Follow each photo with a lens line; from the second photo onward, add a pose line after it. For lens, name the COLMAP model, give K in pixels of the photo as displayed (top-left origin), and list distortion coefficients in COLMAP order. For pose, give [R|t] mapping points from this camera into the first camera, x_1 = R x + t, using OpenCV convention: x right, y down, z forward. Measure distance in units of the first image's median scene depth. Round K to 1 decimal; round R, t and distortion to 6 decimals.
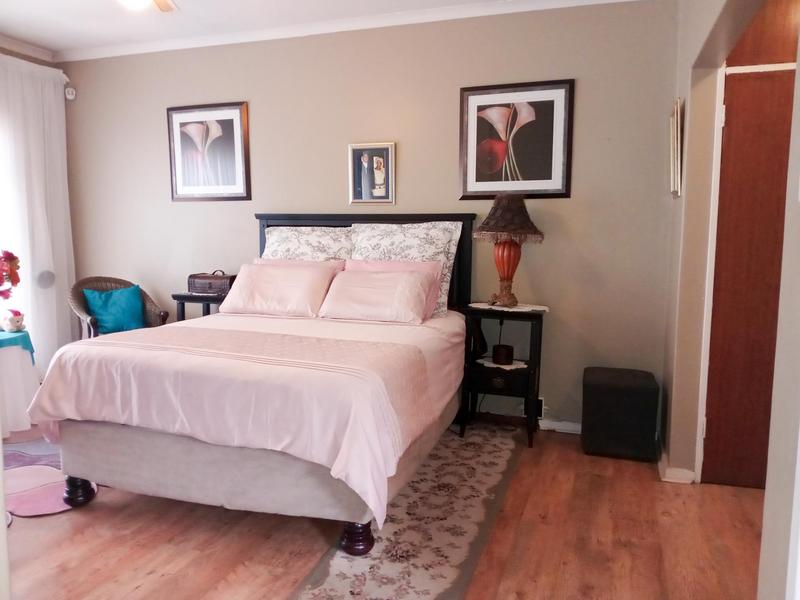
lens RADIAL K [[618.3, 0, 397.8], [0, 618.3, 300.8], [0, 0, 1]] dist [0.059323, -0.127094]
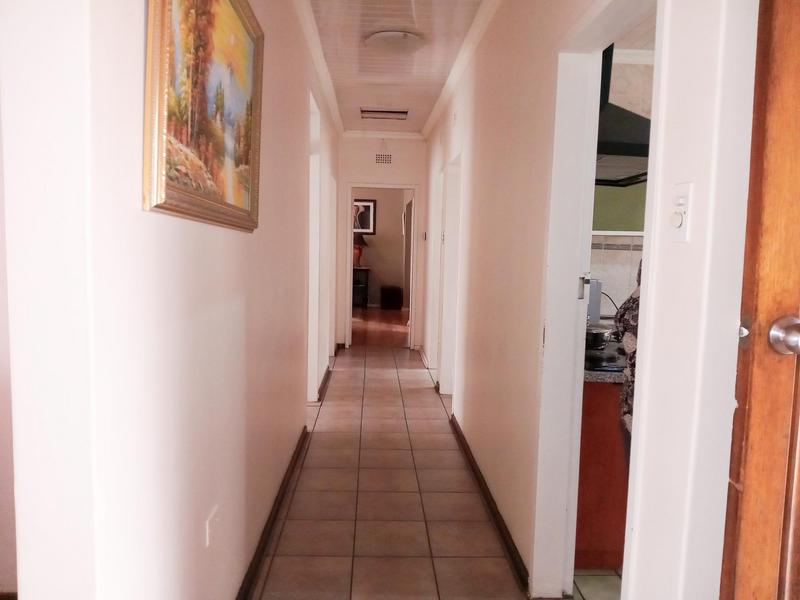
lens RADIAL K [[618.3, 0, 399.9], [0, 618.3, 298.2], [0, 0, 1]] dist [0.059323, -0.127094]
pose [[0.936930, -0.016950, 0.349105, -0.680620], [0.023277, 0.999632, -0.013936, 0.197623], [-0.348741, 0.021183, 0.936980, -1.910283]]
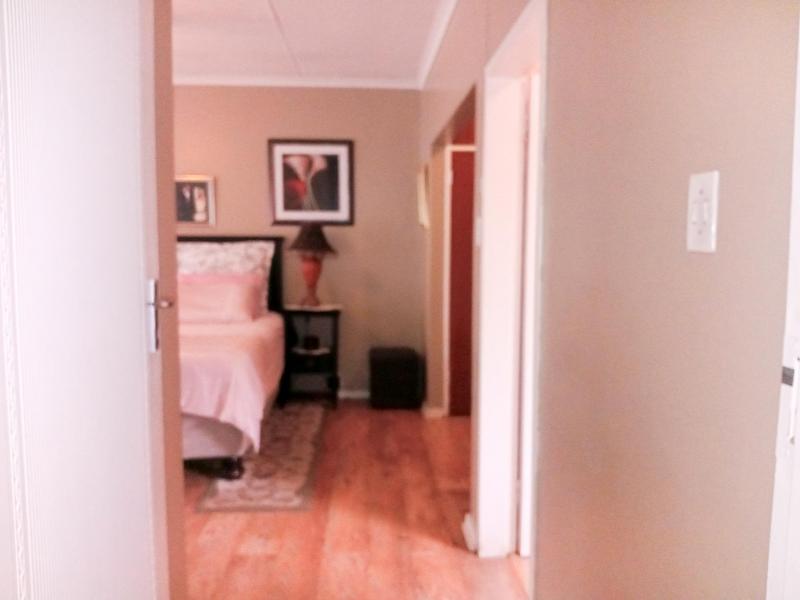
lens RADIAL K [[618.3, 0, 401.3], [0, 618.3, 302.5], [0, 0, 1]] dist [0.059323, -0.127094]
pose [[0.927473, -0.037897, 0.371964, -0.125855], [0.043442, 0.999035, -0.006536, 0.014858], [-0.371357, 0.022221, 0.928224, -0.270518]]
